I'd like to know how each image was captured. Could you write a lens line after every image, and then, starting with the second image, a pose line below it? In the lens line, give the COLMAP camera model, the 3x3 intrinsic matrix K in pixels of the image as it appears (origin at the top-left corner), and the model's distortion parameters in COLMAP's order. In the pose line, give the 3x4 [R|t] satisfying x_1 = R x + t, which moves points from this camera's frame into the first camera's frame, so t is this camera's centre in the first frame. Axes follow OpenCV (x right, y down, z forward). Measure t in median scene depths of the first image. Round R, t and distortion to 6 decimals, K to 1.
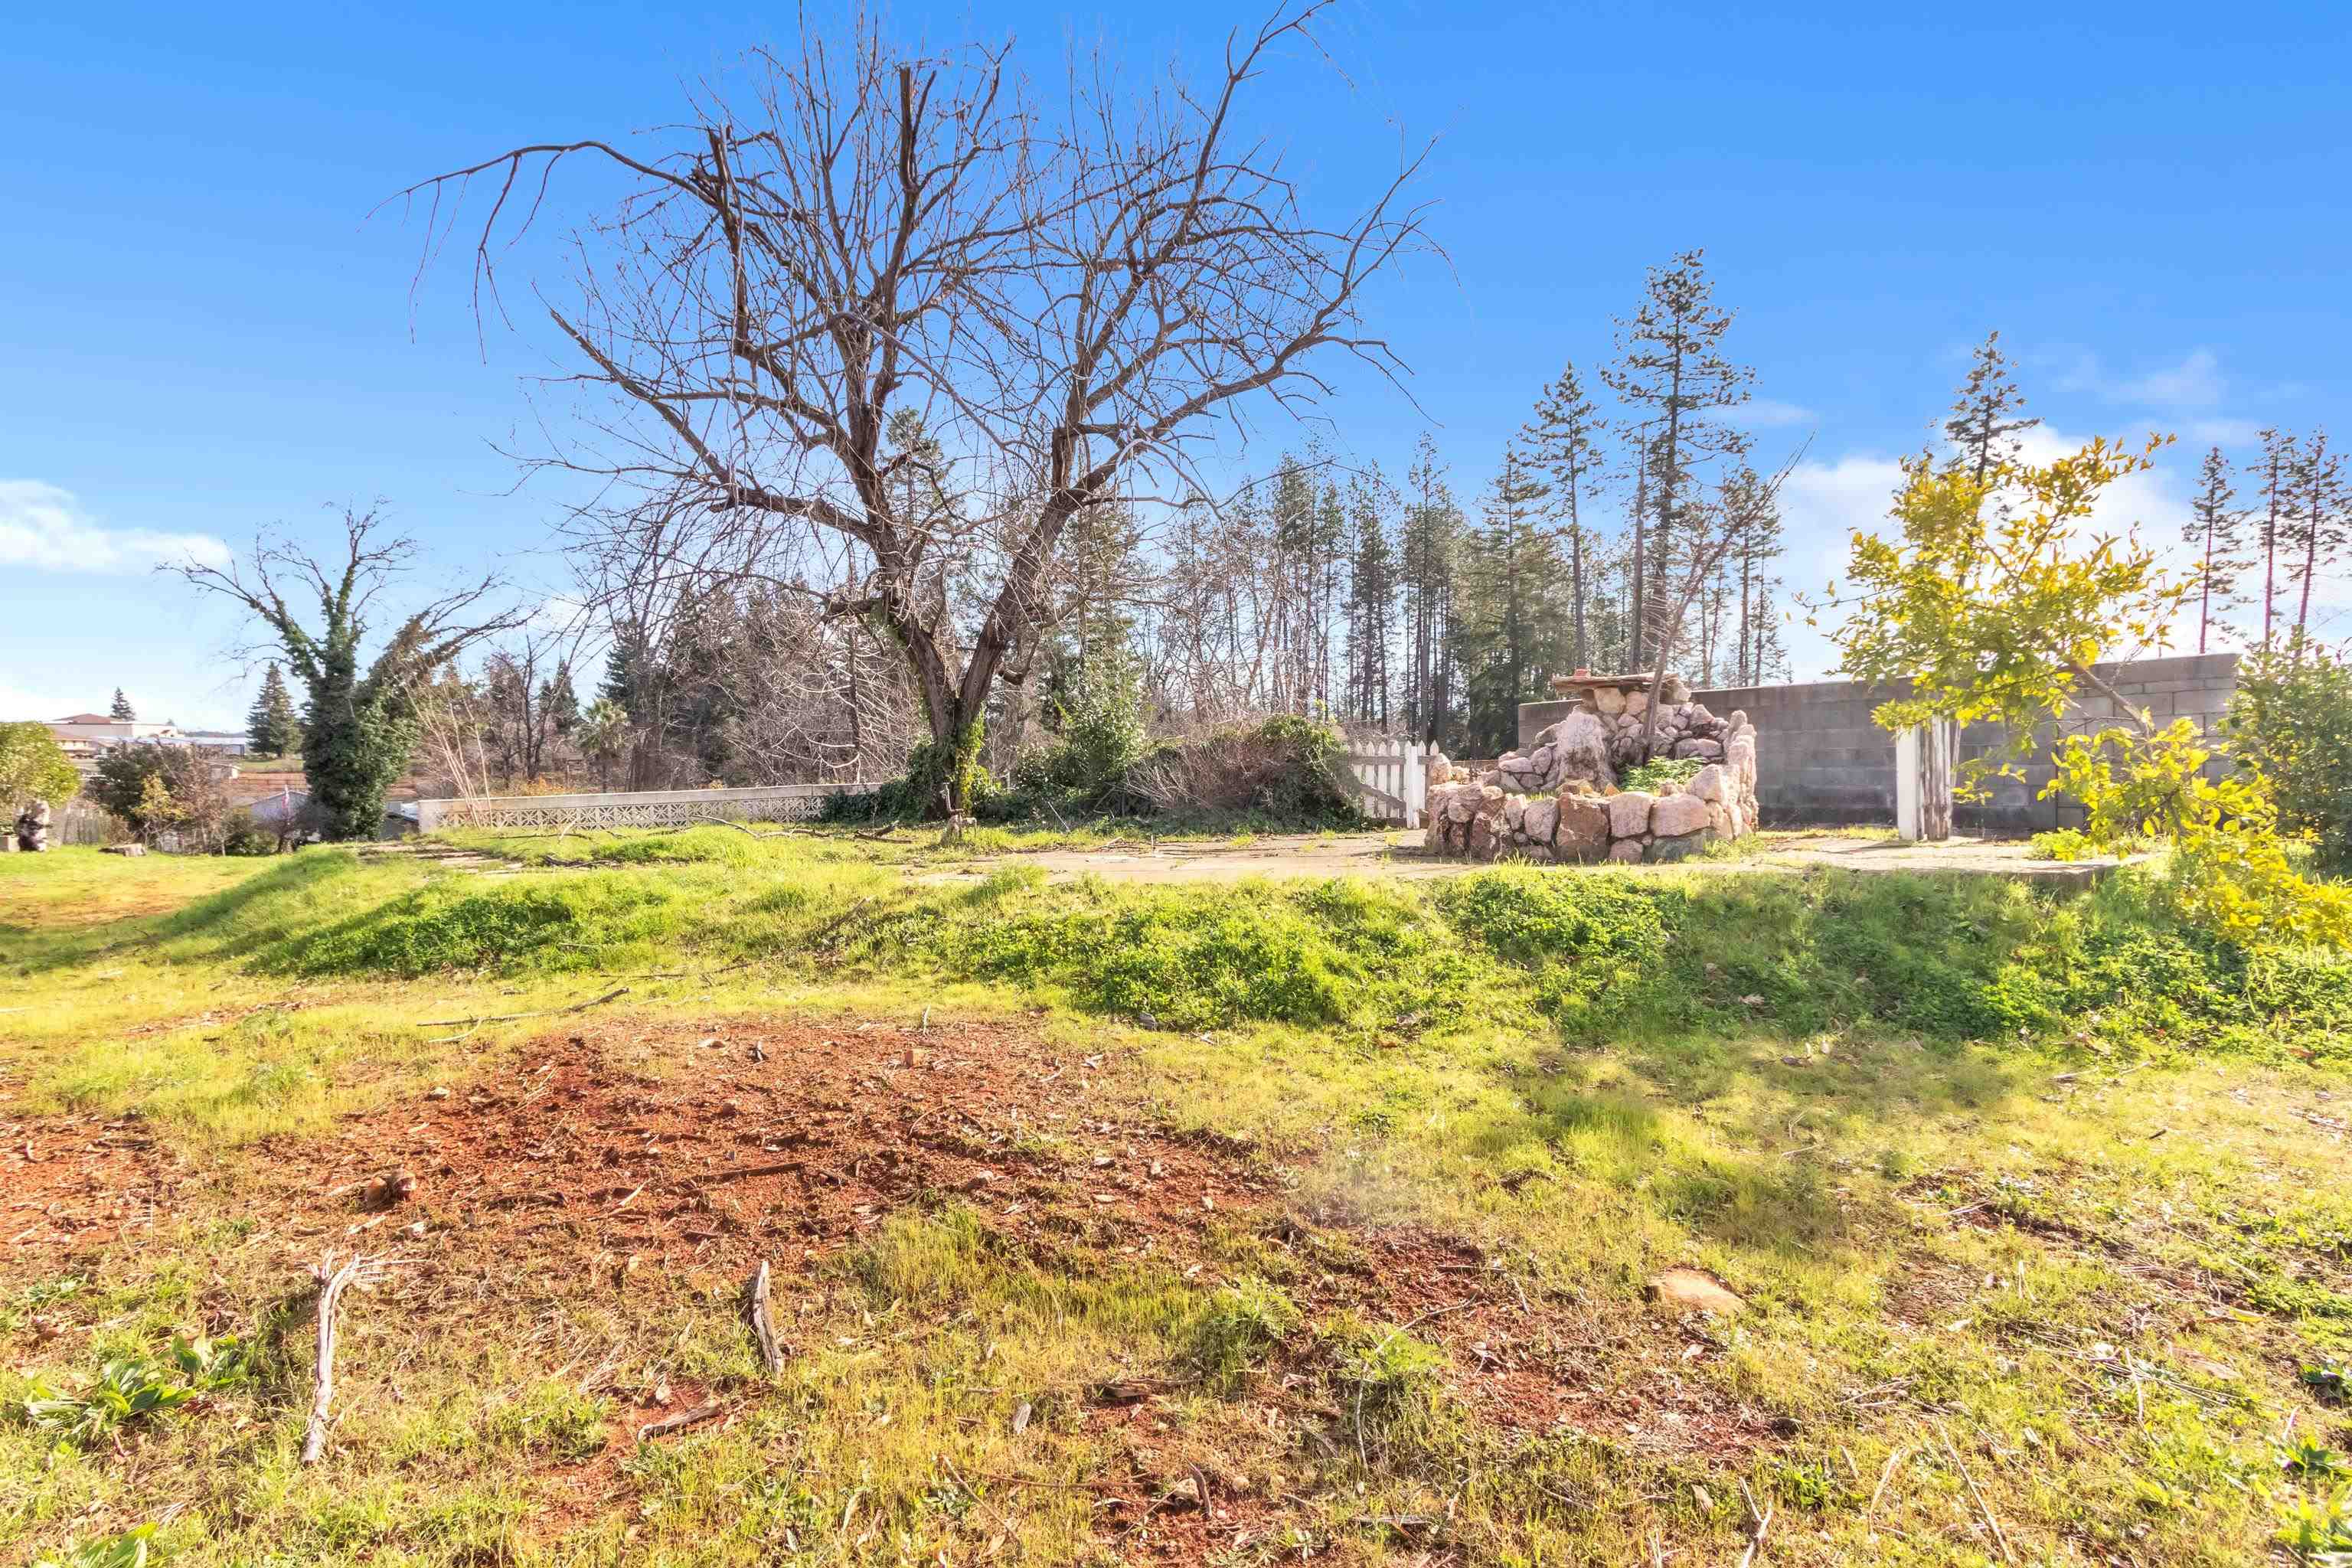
lens RADIAL K [[1101.9, 0, 1169.8], [0, 1101.9, 833.7], [0, 0, 1]] dist [-0.010512, 0.000977]
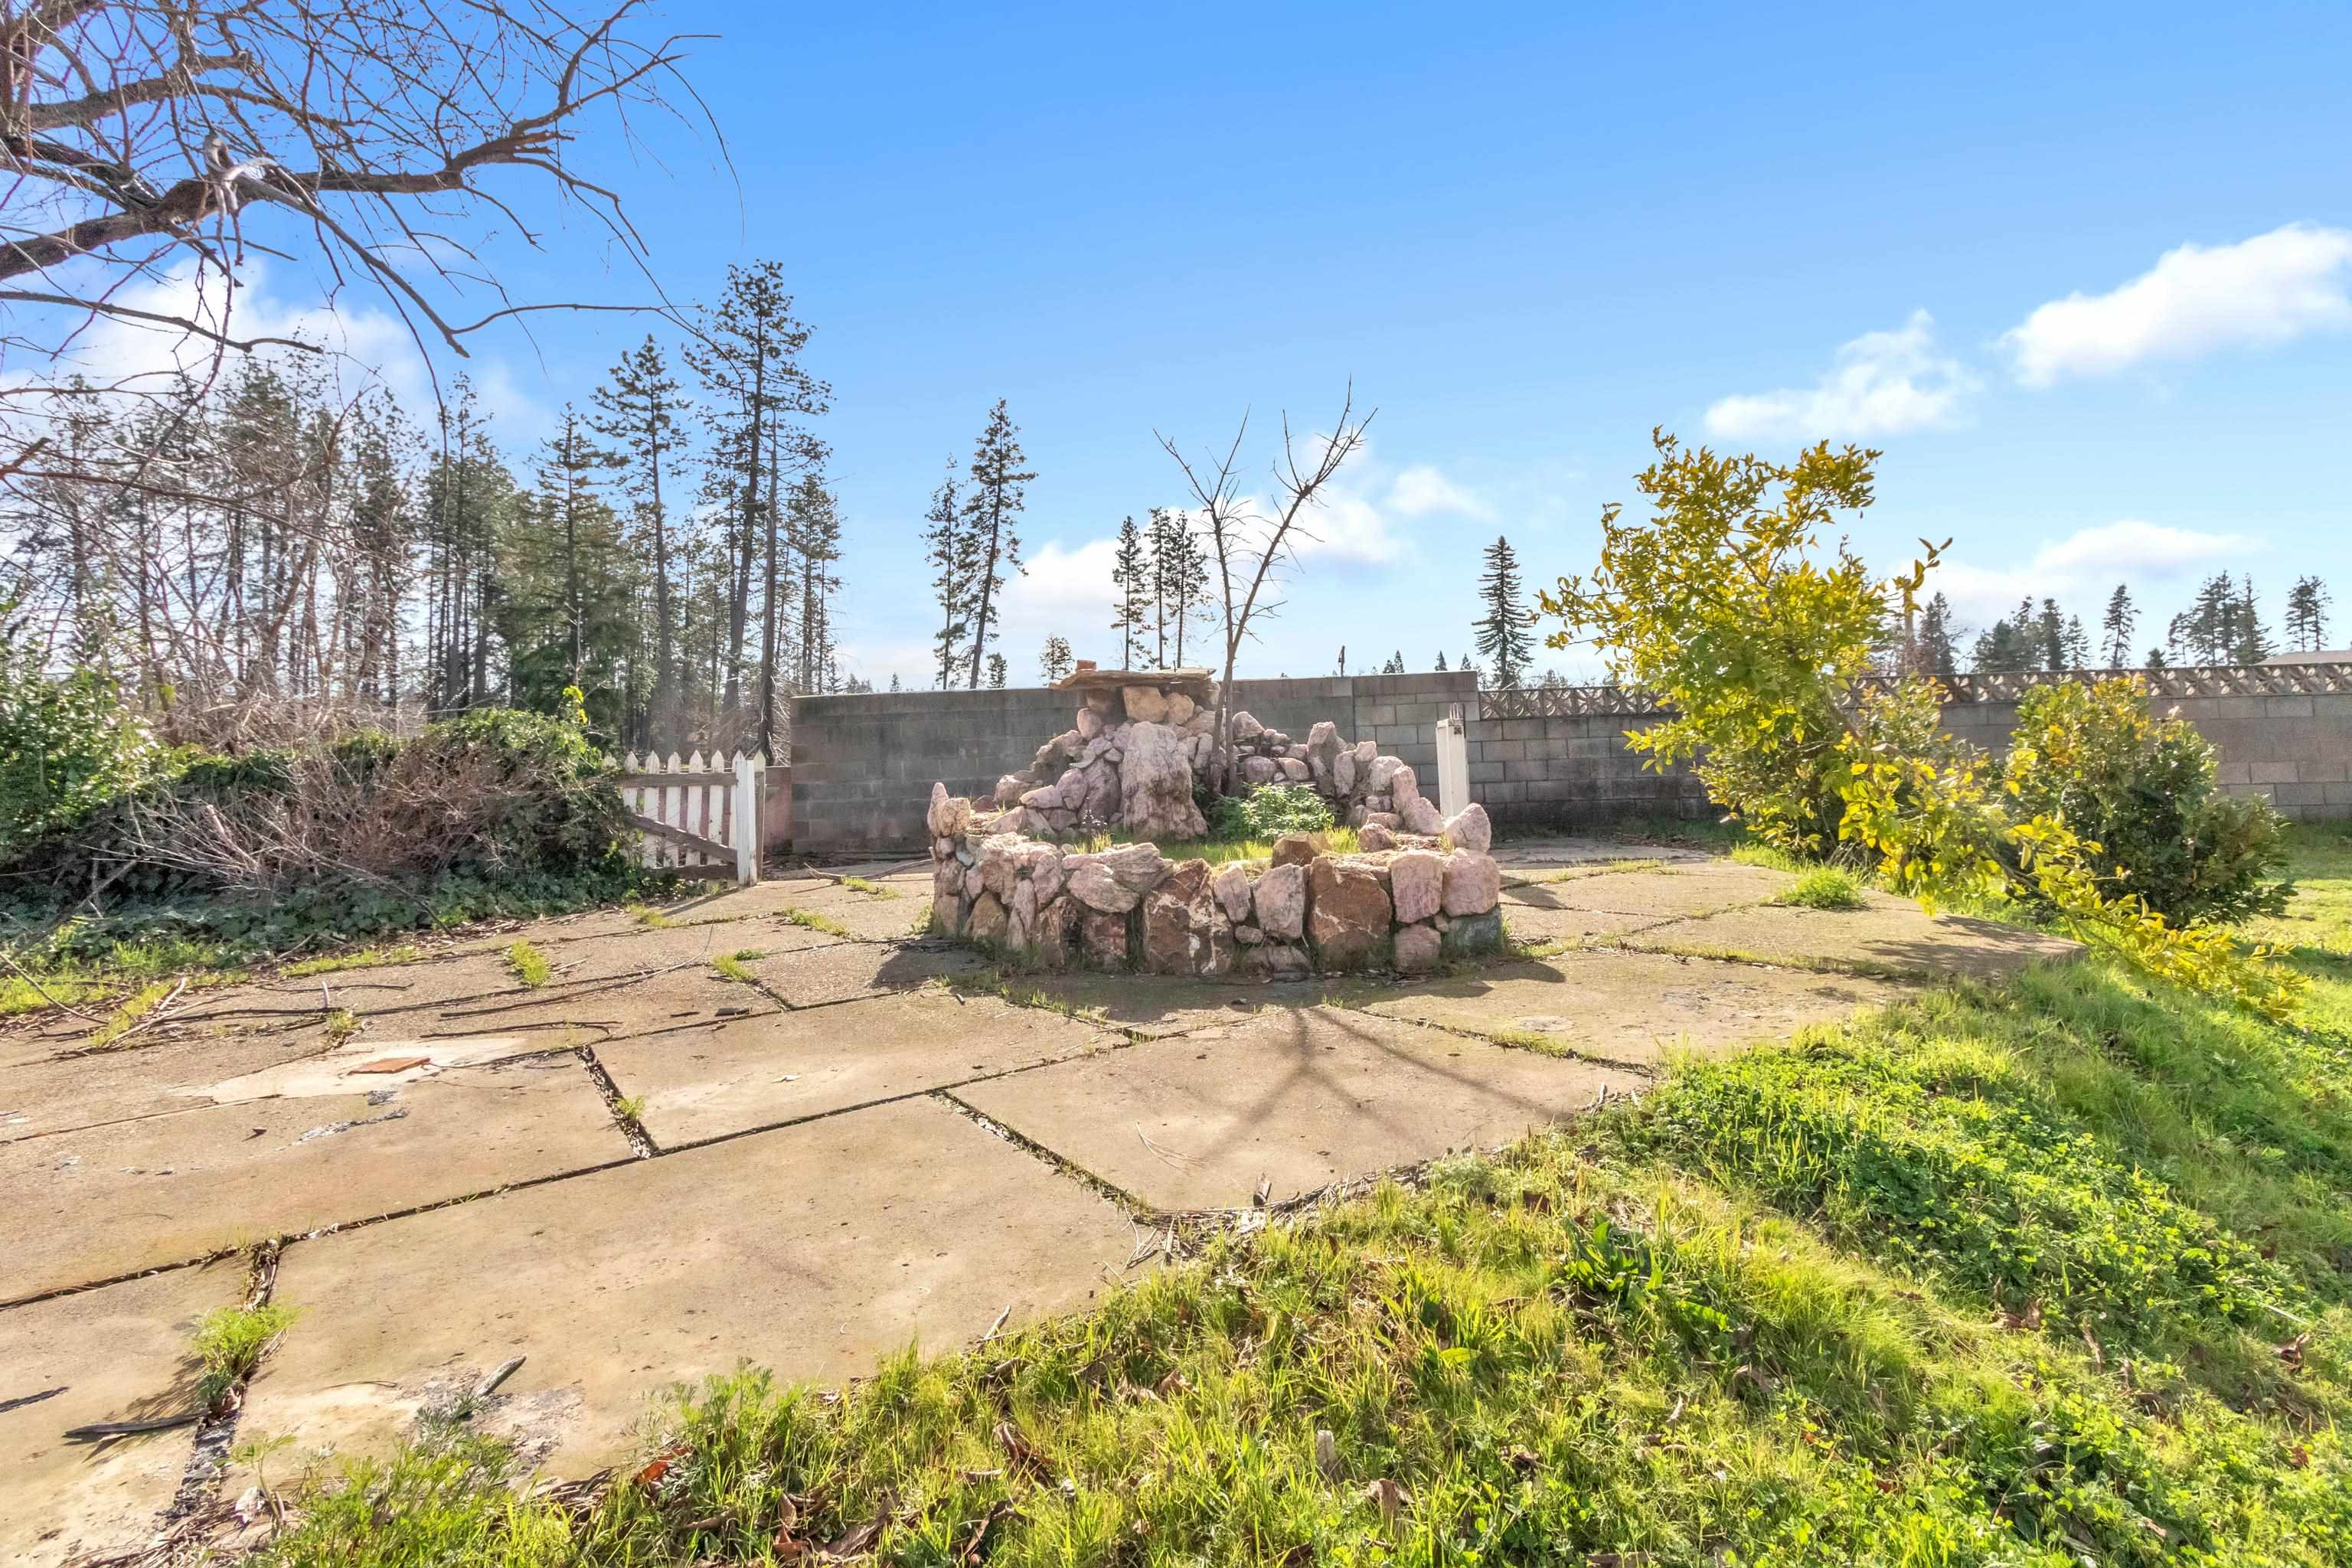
lens RADIAL K [[1101.9, 0, 1183.0], [0, 1101.9, 663.4], [0, 0, 1]] dist [-0.010512, 0.000977]
pose [[0.674714, 0.044648, 0.736728, -0.014973], [0.060600, 0.991447, -0.115584, -0.007262], [-0.735587, 0.122631, 0.666238, 0.057773]]
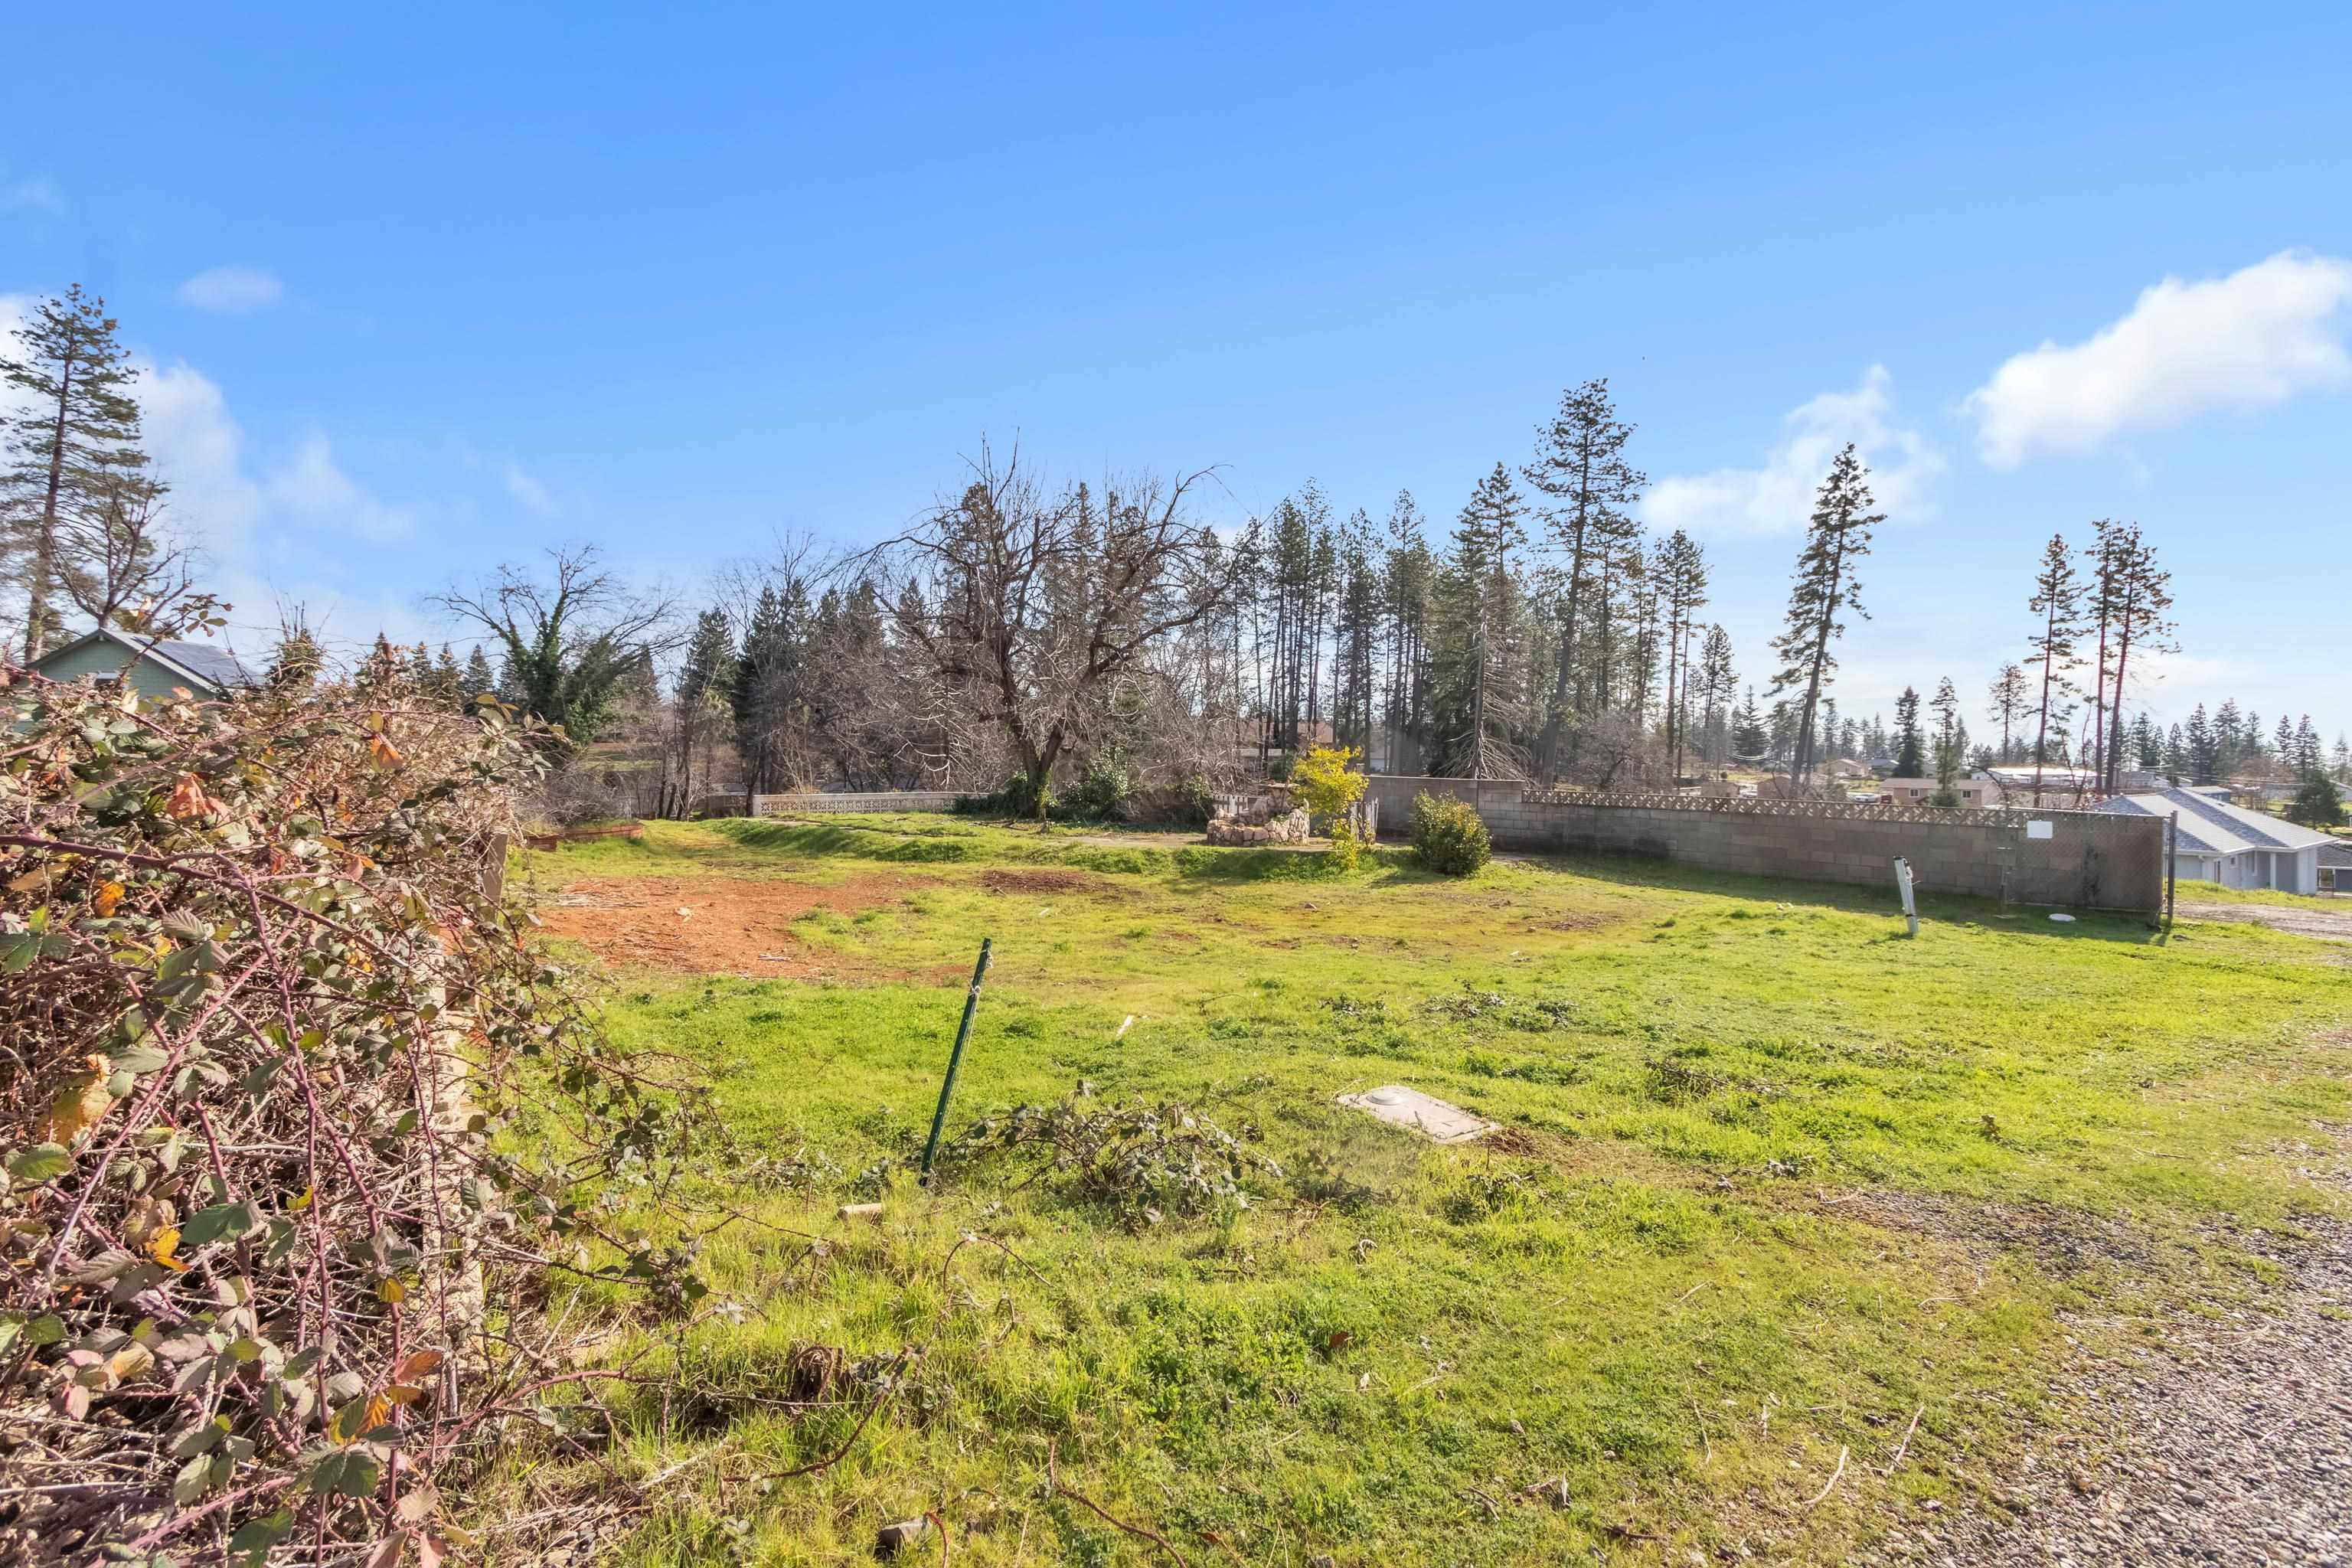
lens RADIAL K [[1101.9, 0, 1197.9], [0, 1101.9, 740.5], [0, 0, 1]] dist [-0.010512, 0.000977]
pose [[0.999140, 0.040965, 0.006446, 0.020160], [-0.040403, 0.996640, -0.071255, -0.004990], [-0.009343, 0.070933, 0.997437, -0.235977]]
